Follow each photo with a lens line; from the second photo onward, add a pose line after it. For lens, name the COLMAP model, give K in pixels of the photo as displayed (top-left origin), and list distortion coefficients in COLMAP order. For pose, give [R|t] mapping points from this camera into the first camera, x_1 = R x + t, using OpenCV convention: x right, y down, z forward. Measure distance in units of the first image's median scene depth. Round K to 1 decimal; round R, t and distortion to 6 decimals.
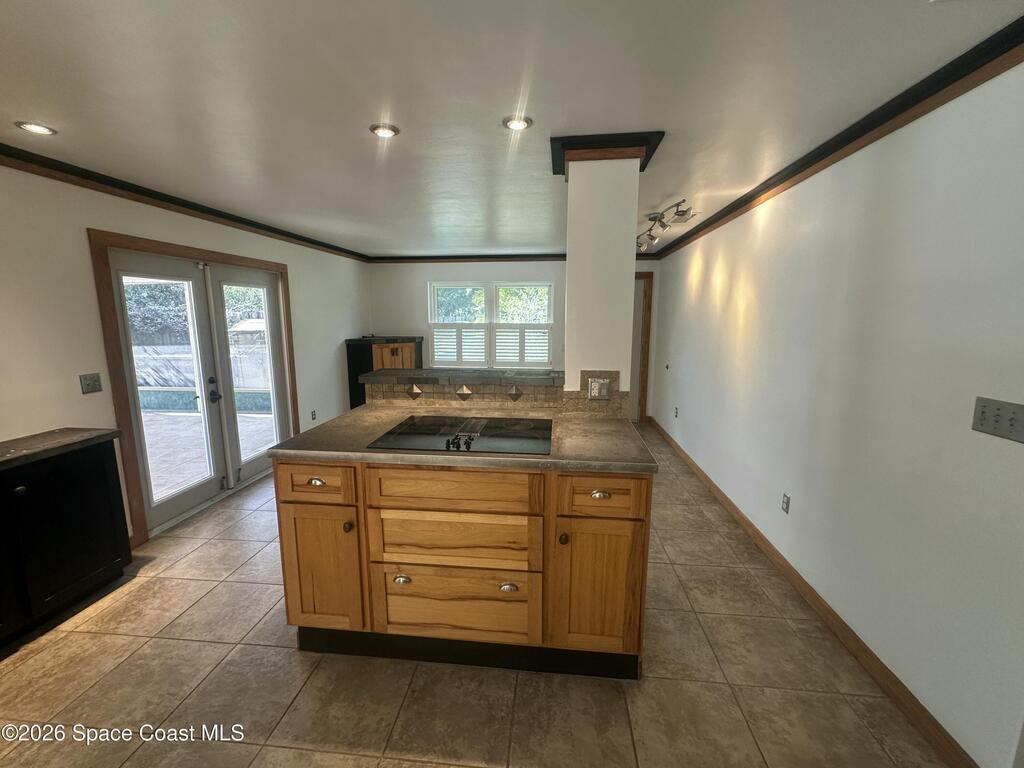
lens RADIAL K [[426.6, 0, 512.0], [0, 426.6, 384.0], [0, 0, 1]] dist [-0.001502, -0.000201]
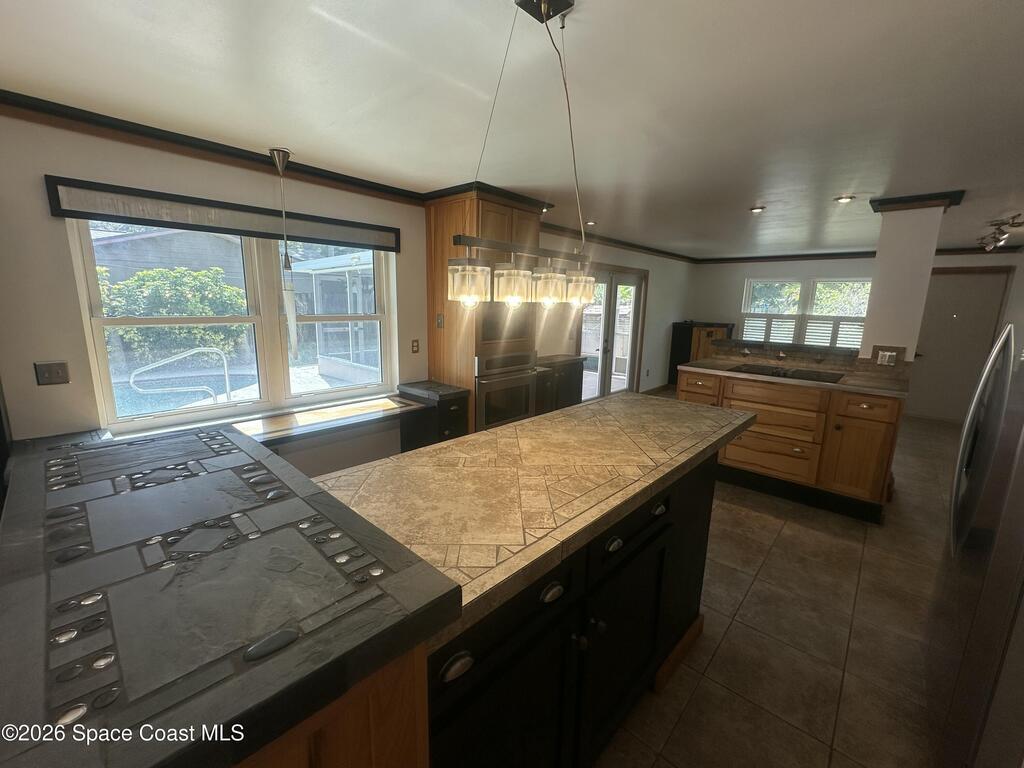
lens RADIAL K [[426.6, 0, 512.0], [0, 426.6, 384.0], [0, 0, 1]] dist [-0.001502, -0.000201]
pose [[0.804547, 0.130274, -0.579425, 0.012140], [-0.115449, 0.991340, 0.062584, 0.095467], [0.582560, 0.016542, 0.812619, -0.595035]]
